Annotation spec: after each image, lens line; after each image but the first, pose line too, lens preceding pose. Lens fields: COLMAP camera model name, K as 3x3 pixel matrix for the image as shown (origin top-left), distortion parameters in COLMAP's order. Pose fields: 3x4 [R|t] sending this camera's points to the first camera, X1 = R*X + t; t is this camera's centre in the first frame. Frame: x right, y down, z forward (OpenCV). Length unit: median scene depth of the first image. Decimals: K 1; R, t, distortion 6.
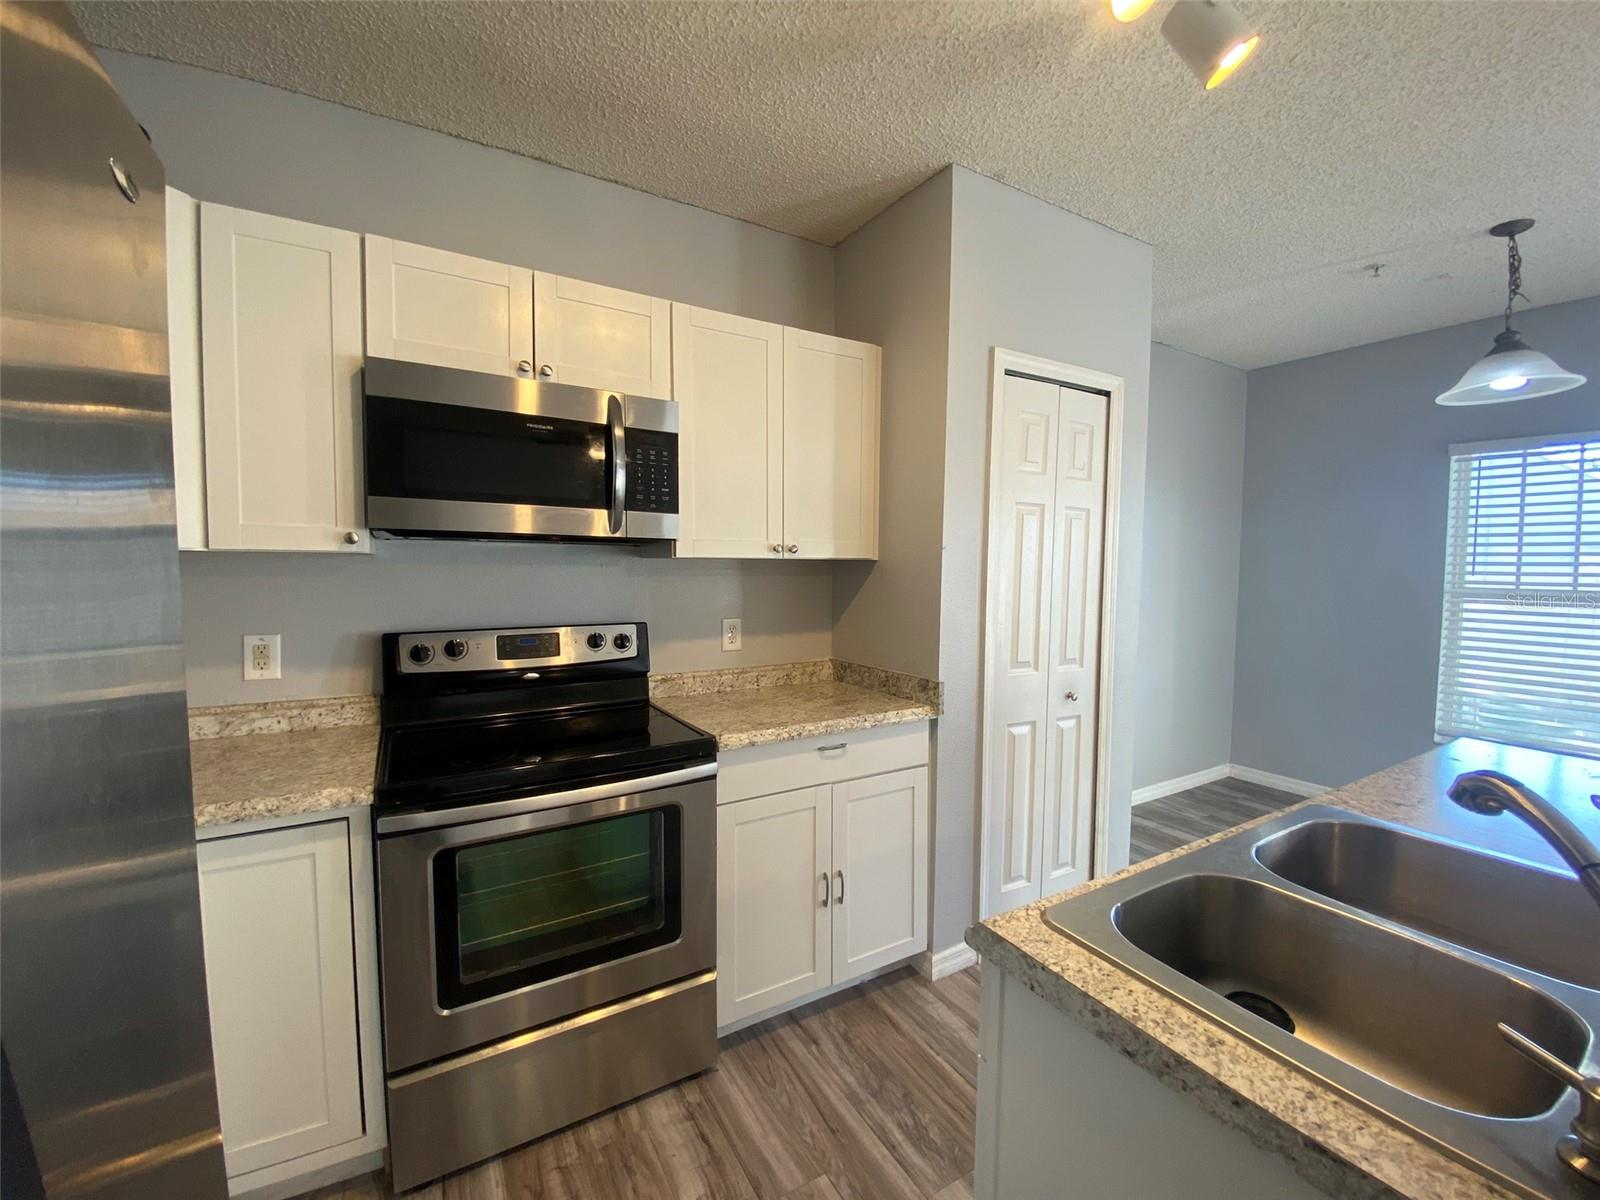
lens RADIAL K [[647.7, 0, 792.1], [0, 647.7, 599.2], [0, 0, 1]] dist [0.009806, -0.008509]
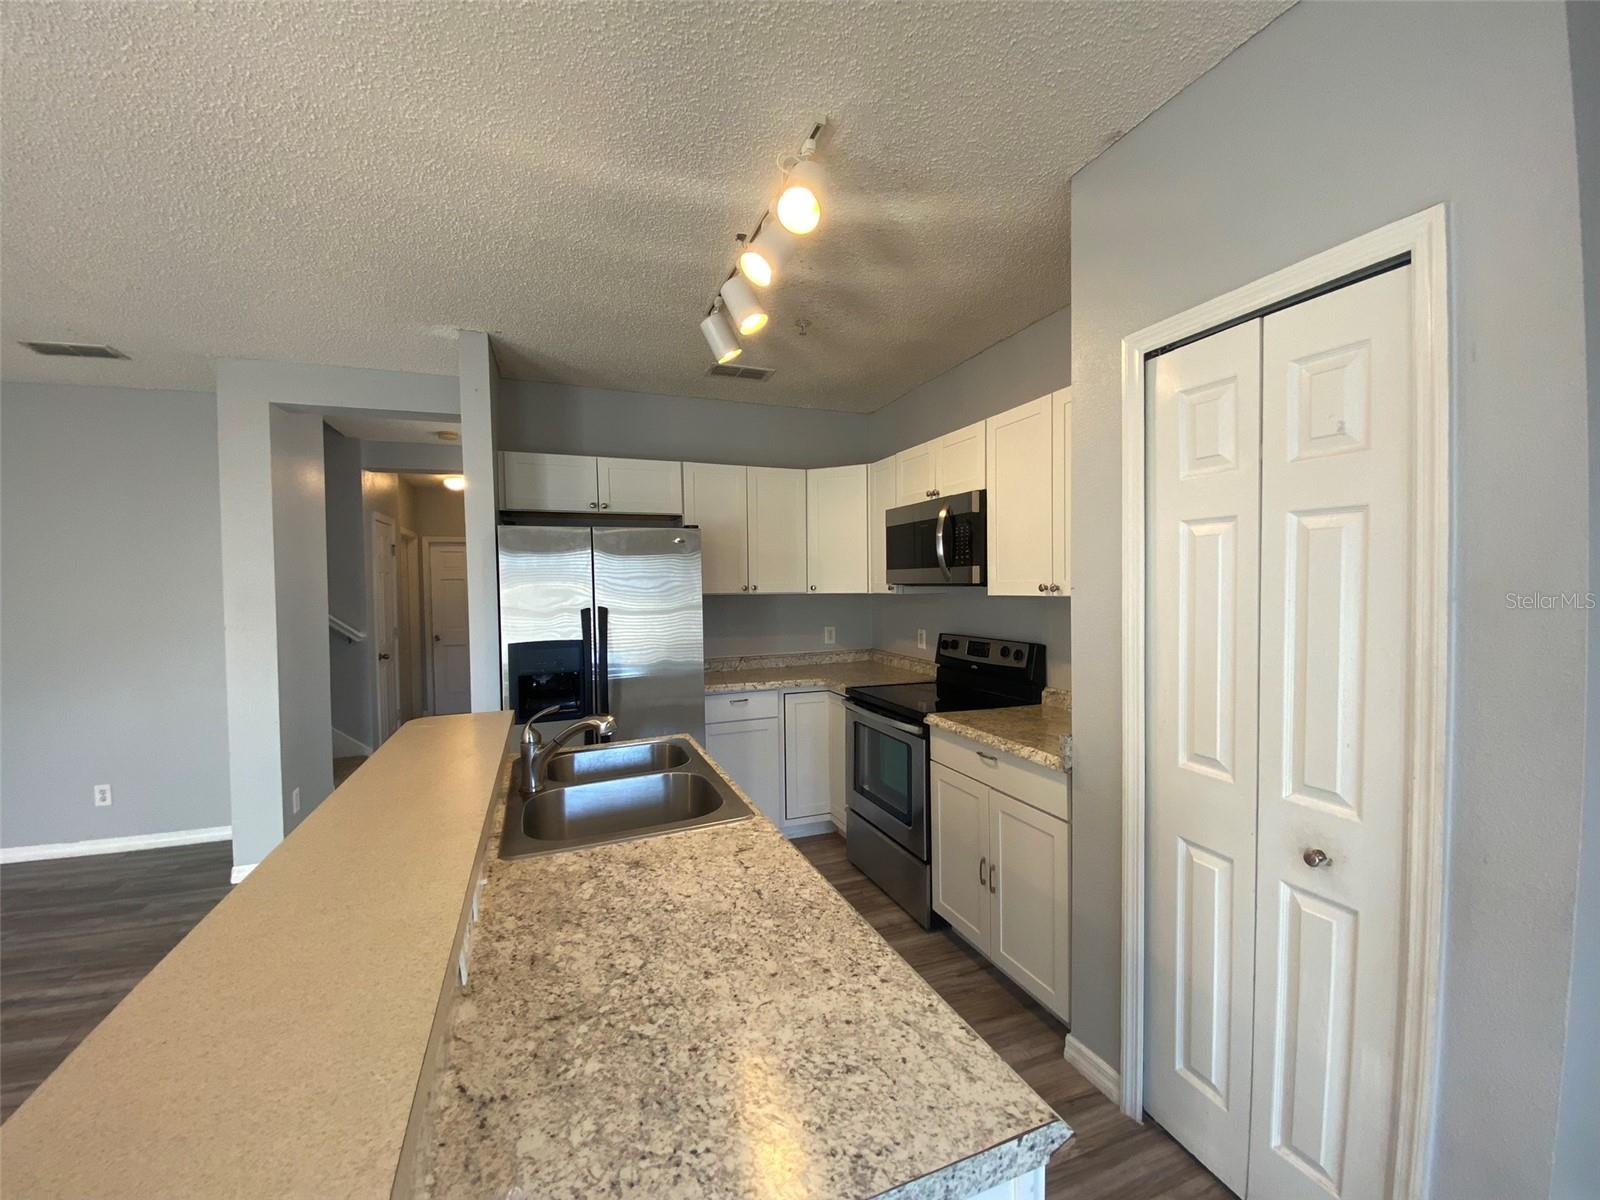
lens RADIAL K [[647.7, 0, 799.2], [0, 647.7, 601.9], [0, 0, 1]] dist [0.009806, -0.008509]
pose [[-0.153718, 0.024766, -0.987804, 1.172743], [-0.037027, 0.998839, 0.030805, -0.074212], [0.987421, 0.041311, -0.152623, 0.740994]]
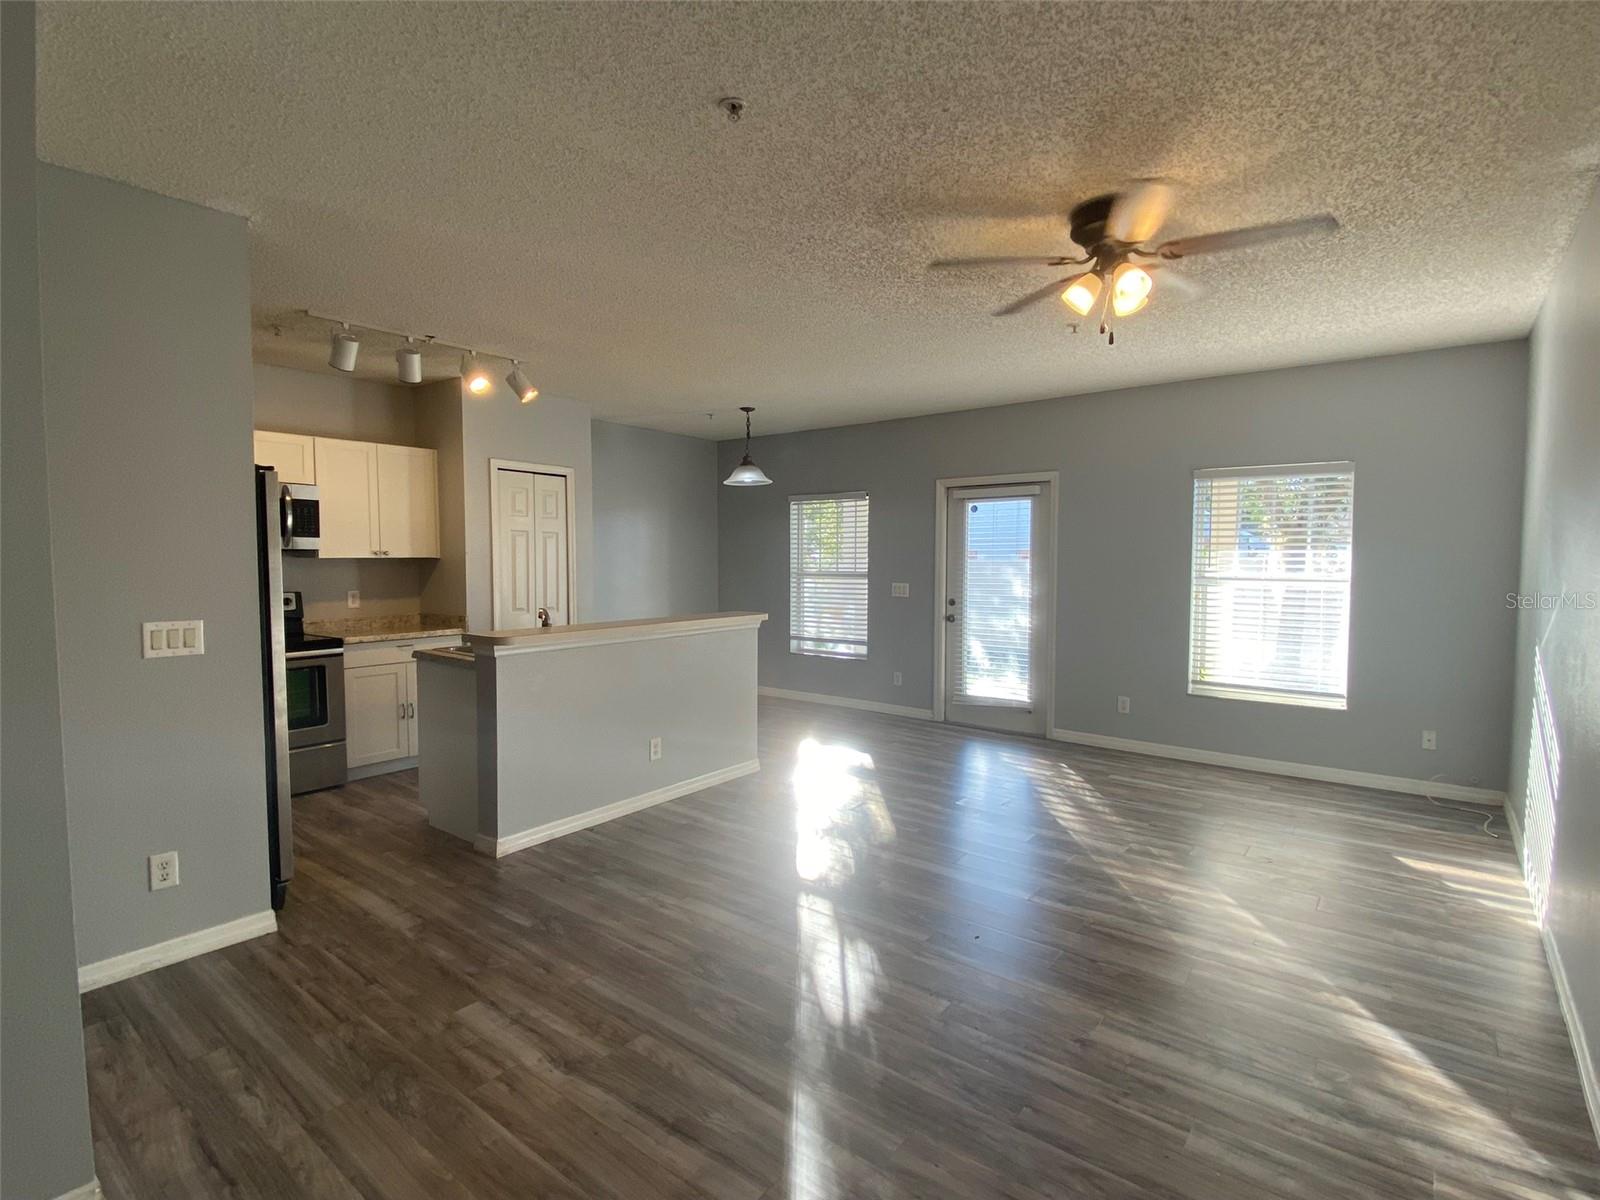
lens RADIAL K [[773.4, 0, 801.2], [0, 773.4, 597.0], [0, 0, 1]] dist [0.010404, -0.010954]
pose [[0.921611, -0.024705, 0.387329, 0.256399], [0.024833, 0.999681, 0.004677, 0.079343], [-0.387320, 0.005308, 0.921930, -1.729243]]
